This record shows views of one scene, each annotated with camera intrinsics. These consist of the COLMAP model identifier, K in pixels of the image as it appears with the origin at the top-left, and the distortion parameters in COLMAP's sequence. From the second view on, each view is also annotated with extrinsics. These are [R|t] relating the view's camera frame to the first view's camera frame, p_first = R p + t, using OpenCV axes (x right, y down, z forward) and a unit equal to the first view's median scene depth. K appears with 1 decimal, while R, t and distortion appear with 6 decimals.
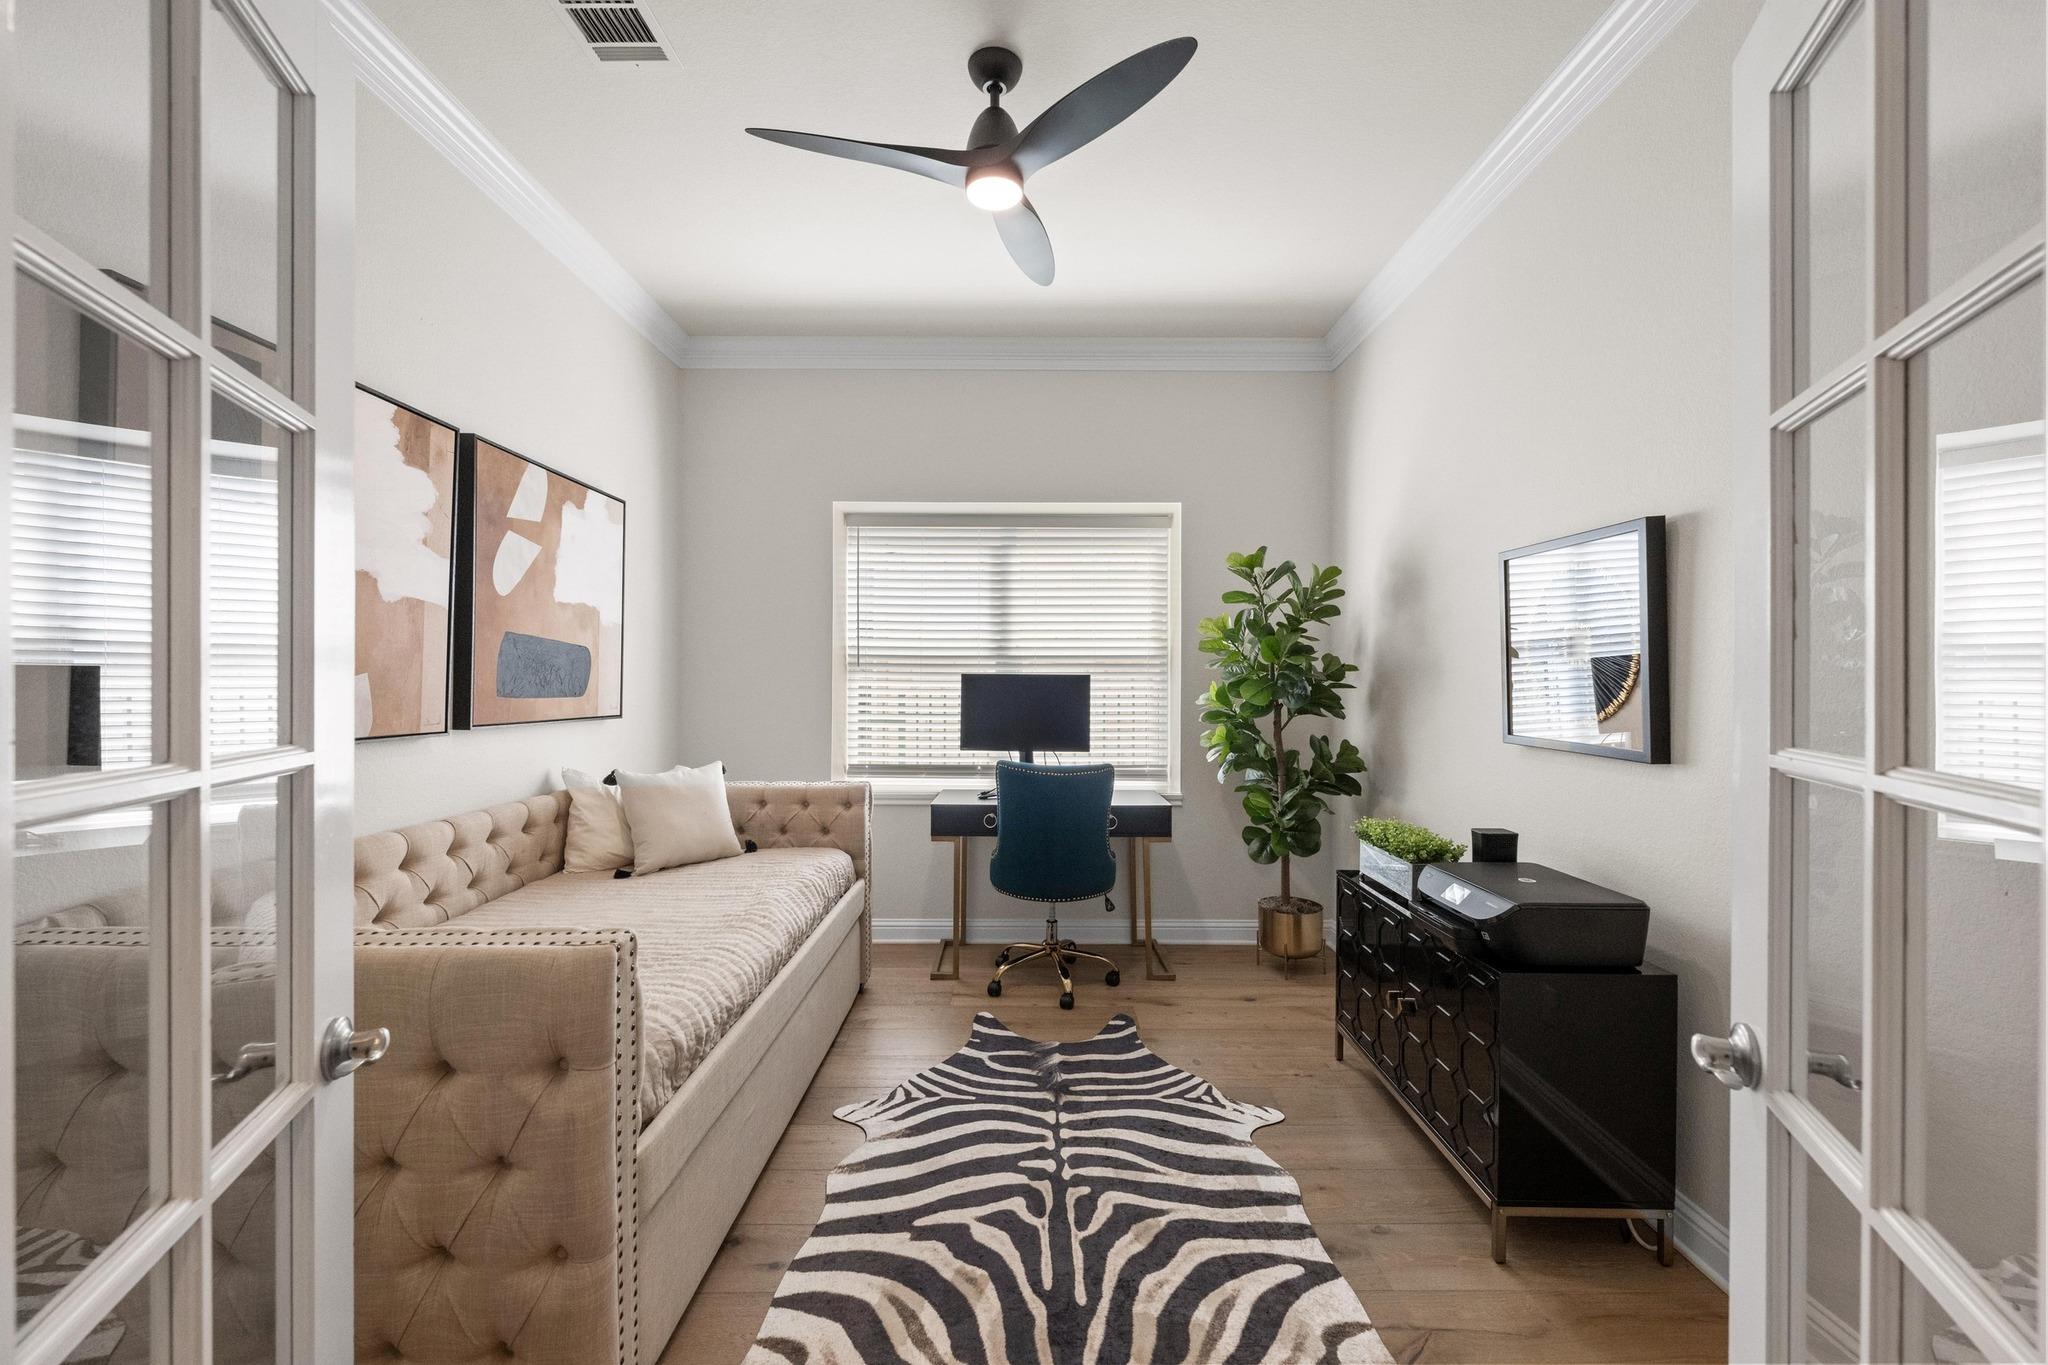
lens RADIAL K [[814.1, 0, 1019.4], [0, 814.1, 679.2], [0, 0, 1]] dist [-0.005301, 0.000649]
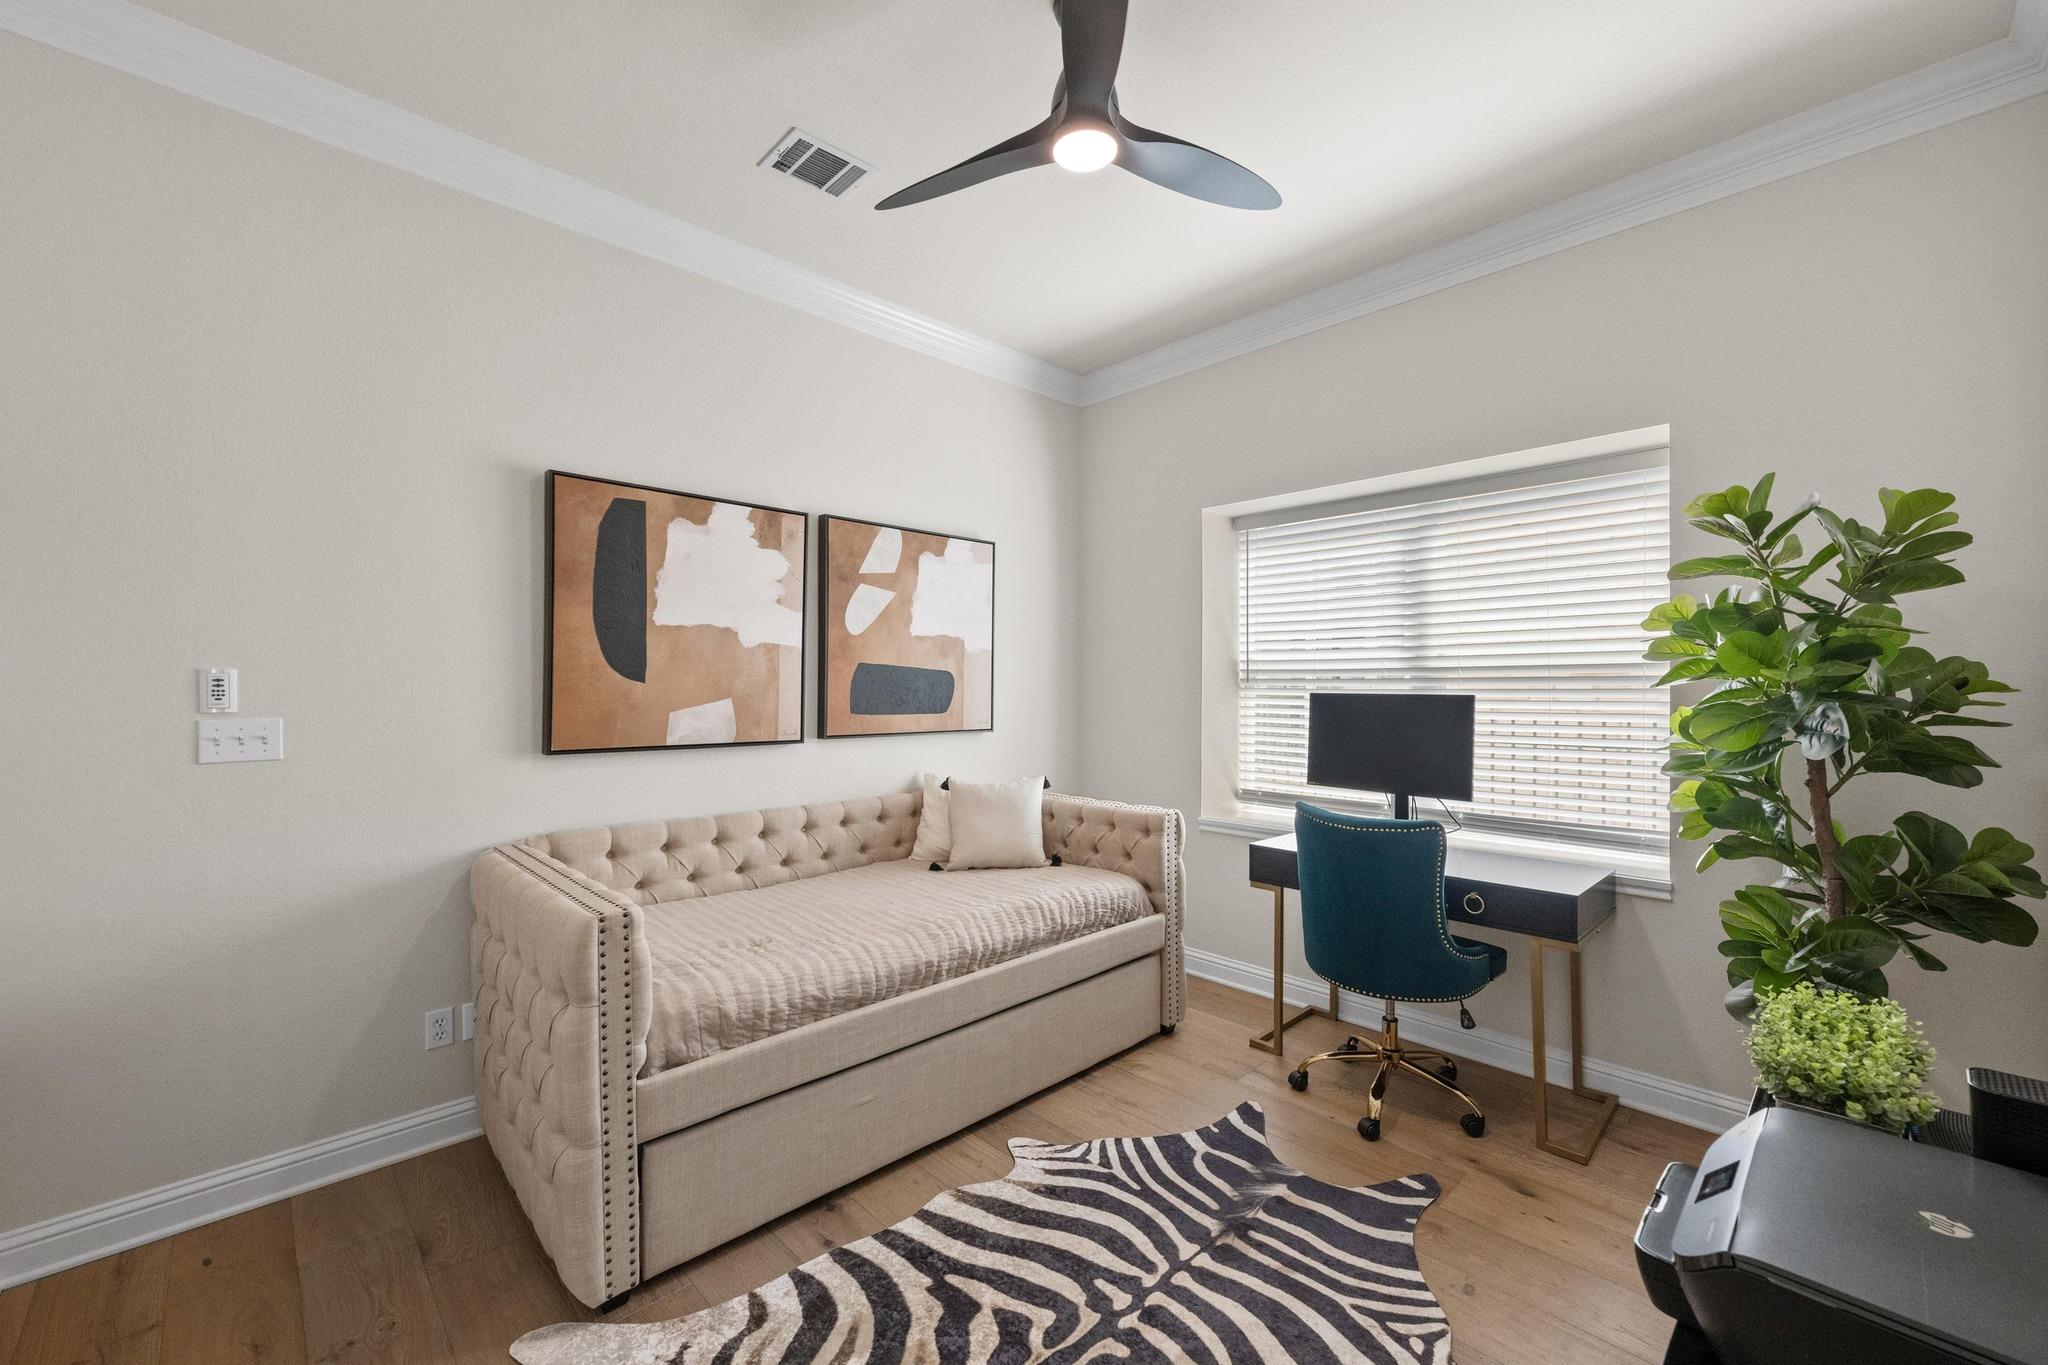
lens RADIAL K [[814.1, 0, 1014.8], [0, 814.1, 683.4], [0, 0, 1]] dist [-0.005301, 0.000649]
pose [[0.688701, -0.005842, -0.725022, 0.440220], [0.004741, 0.999982, -0.003555, -0.019446], [0.725030, -0.000989, 0.688717, 0.279166]]
